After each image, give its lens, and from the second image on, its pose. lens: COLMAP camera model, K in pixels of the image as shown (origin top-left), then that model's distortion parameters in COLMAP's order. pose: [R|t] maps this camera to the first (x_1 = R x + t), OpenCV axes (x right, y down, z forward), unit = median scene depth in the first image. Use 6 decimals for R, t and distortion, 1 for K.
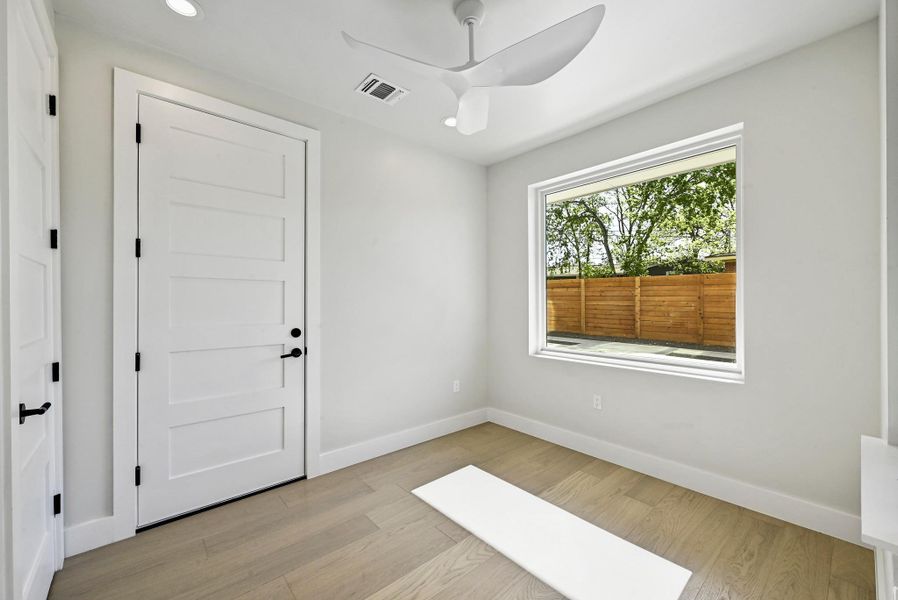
lens RADIAL K [[360.5, 0, 451.8], [0, 360.5, 301.9], [0, 0, 1]] dist [-0.001789, -0.000227]
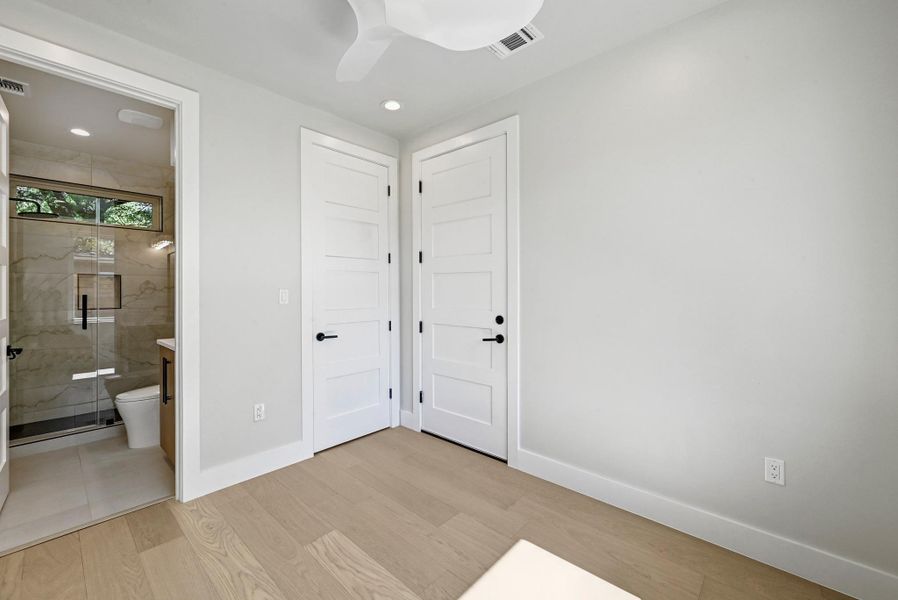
lens RADIAL K [[364.8, 0, 446.5], [0, 364.8, 288.6], [0, 0, 1]] dist [-0.014538, -0.000241]
pose [[0.104000, -0.002669, -0.994574, 0.630992], [-0.002989, 0.999991, -0.002996, -0.001221], [0.994573, 0.003284, 0.103991, 0.760566]]
